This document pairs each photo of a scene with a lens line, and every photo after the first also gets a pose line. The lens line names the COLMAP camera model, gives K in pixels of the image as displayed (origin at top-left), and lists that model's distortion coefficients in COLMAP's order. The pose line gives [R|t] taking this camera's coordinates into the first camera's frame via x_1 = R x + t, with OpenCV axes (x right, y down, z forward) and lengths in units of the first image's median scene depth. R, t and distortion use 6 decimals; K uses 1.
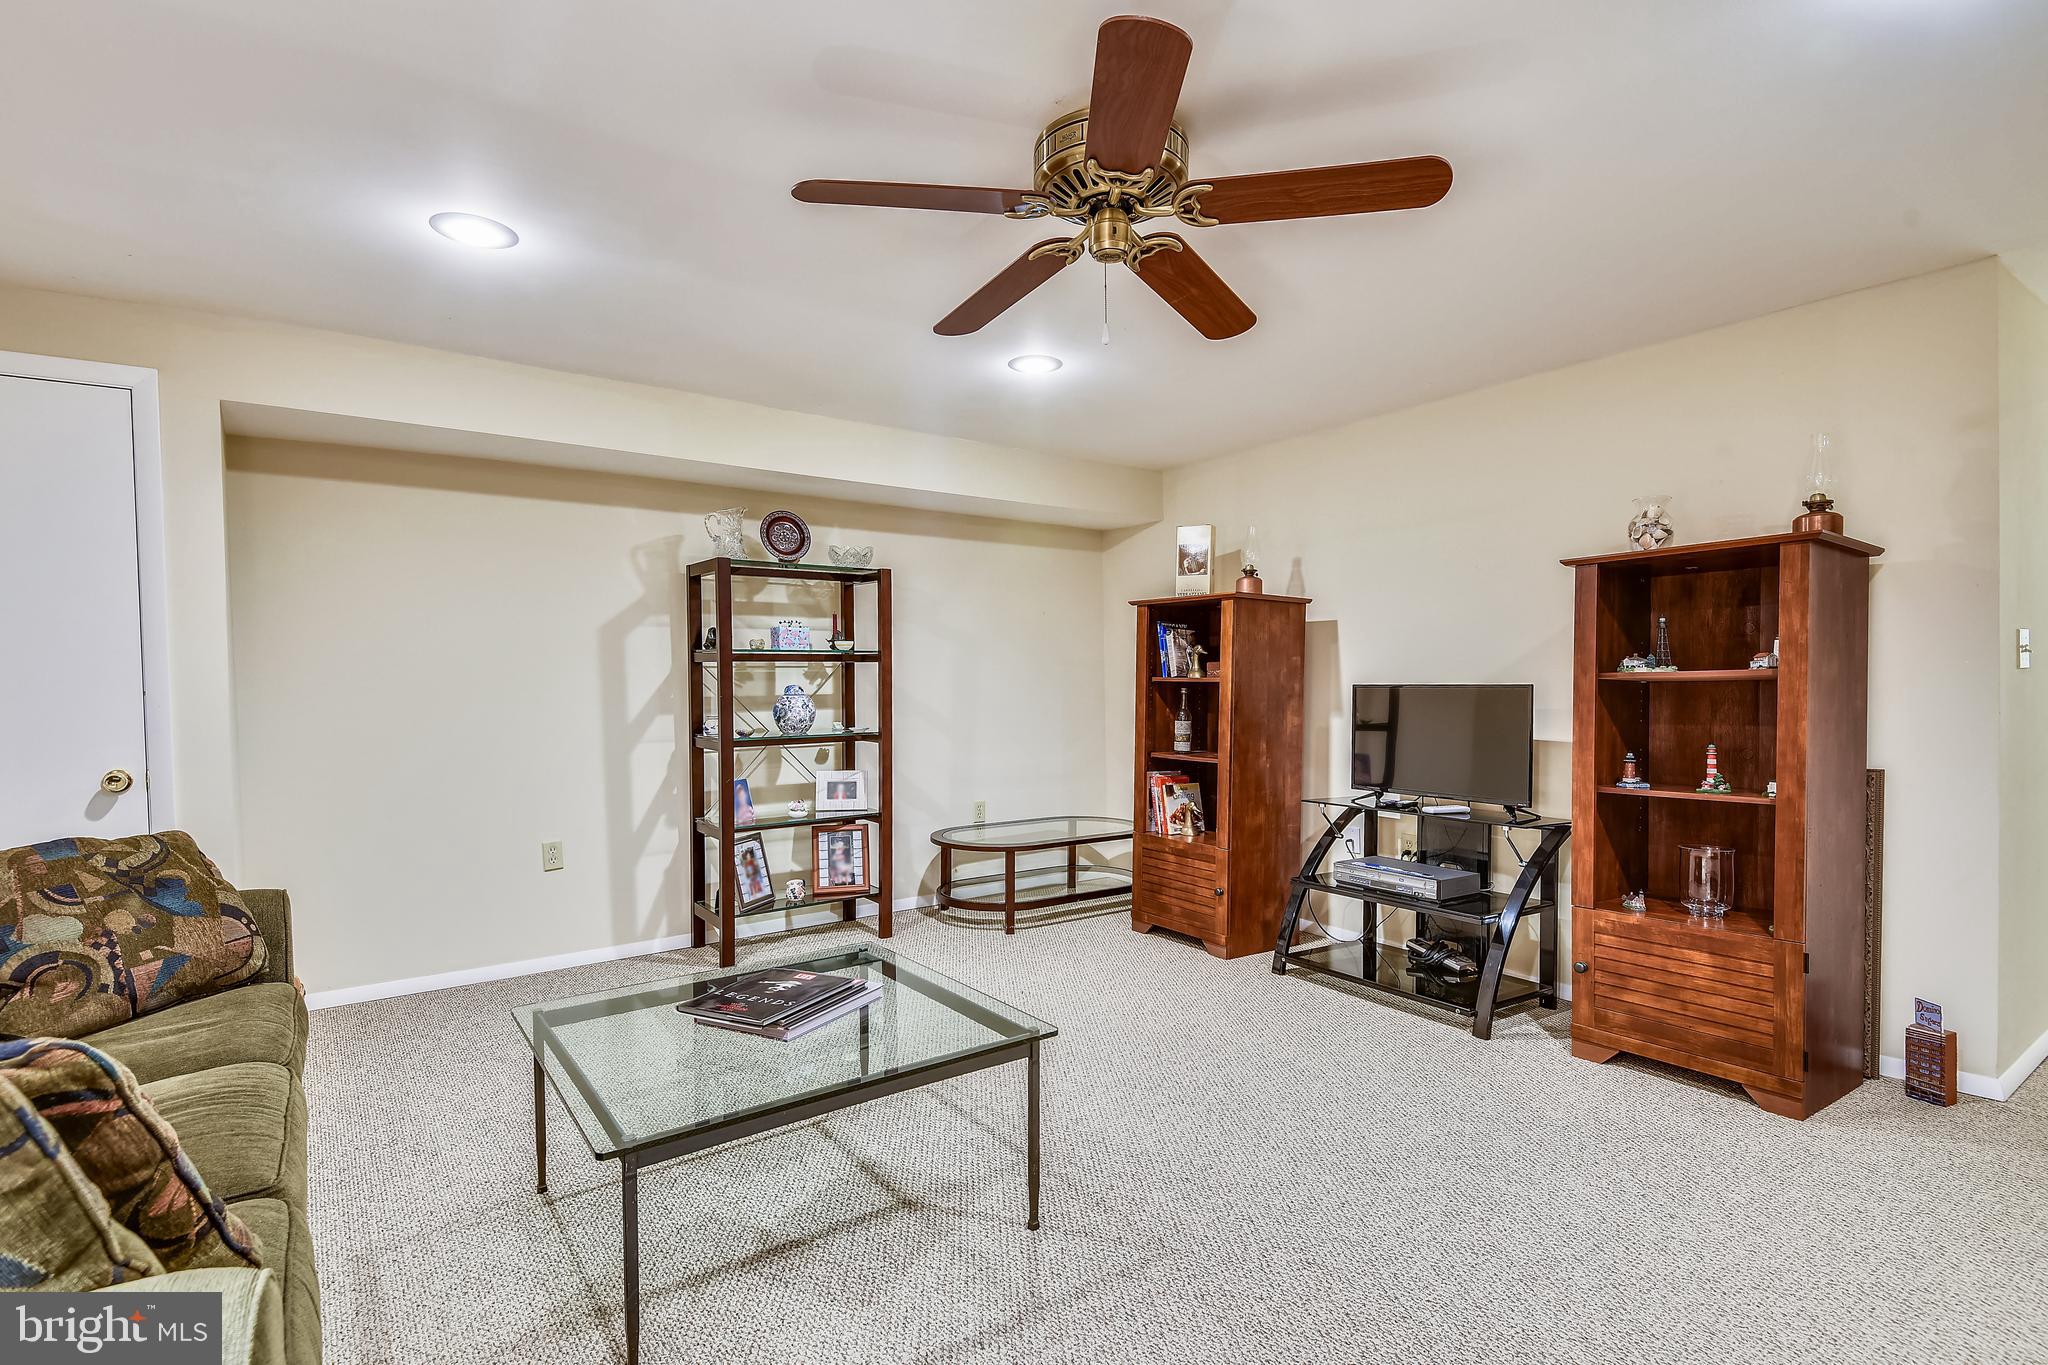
lens RADIAL K [[941.1, 0, 1008.5], [0, 941.1, 713.9], [0, 0, 1]] dist [0.000248, -0.000234]
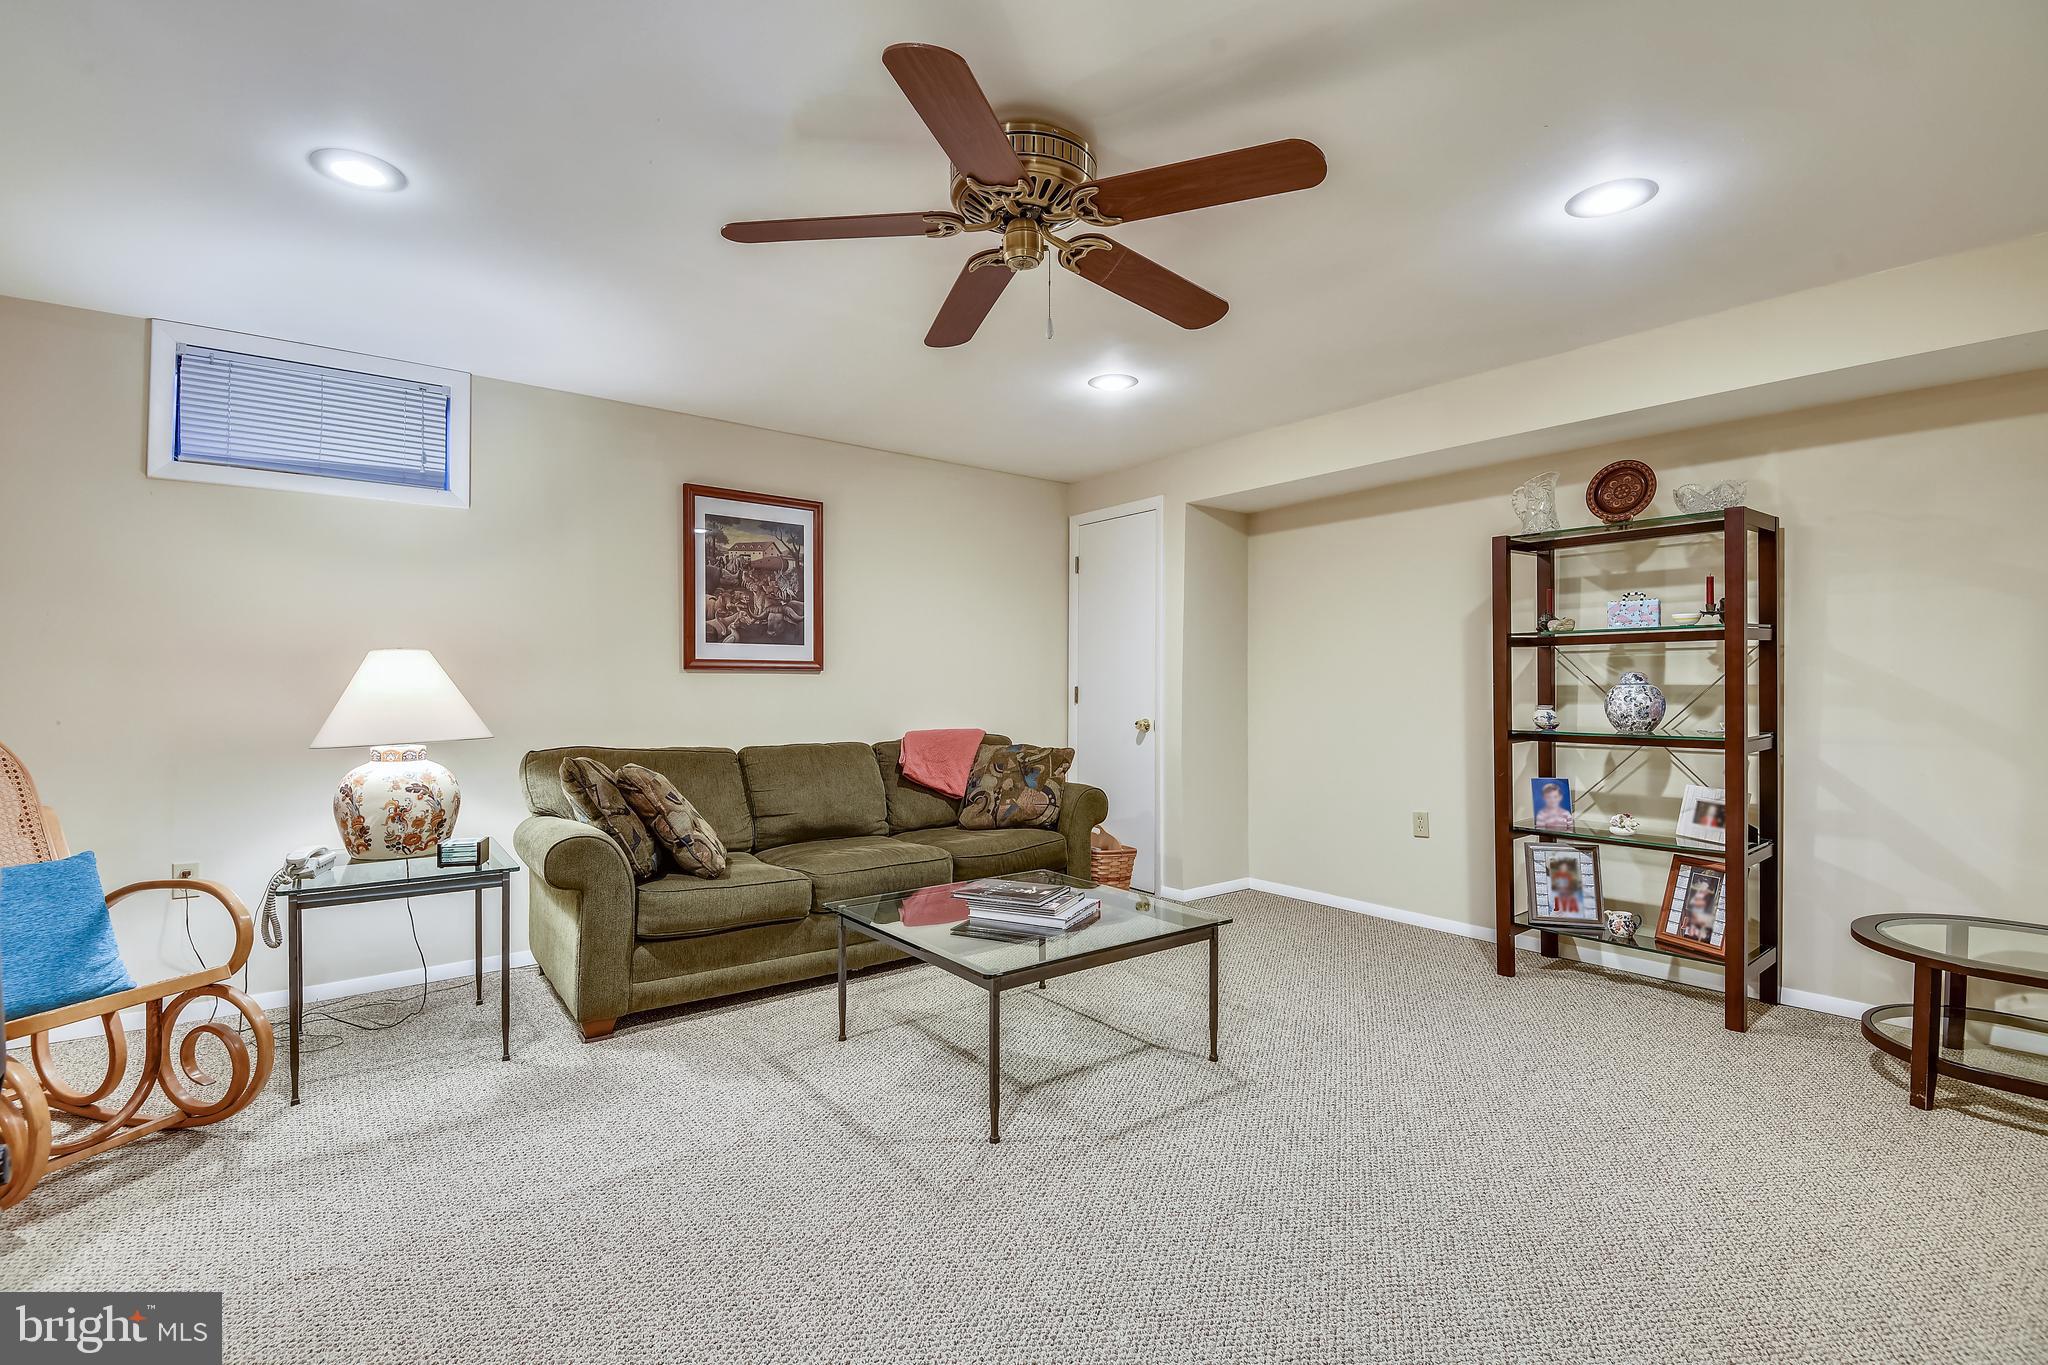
lens RADIAL K [[941.1, 0, 1008.5], [0, 941.1, 713.9], [0, 0, 1]] dist [0.000248, -0.000234]
pose [[0.039542, 0.039998, -0.998417, 0.569941], [-0.030425, 0.998783, 0.038808, -0.010292], [0.998755, 0.028842, 0.040711, 0.438963]]
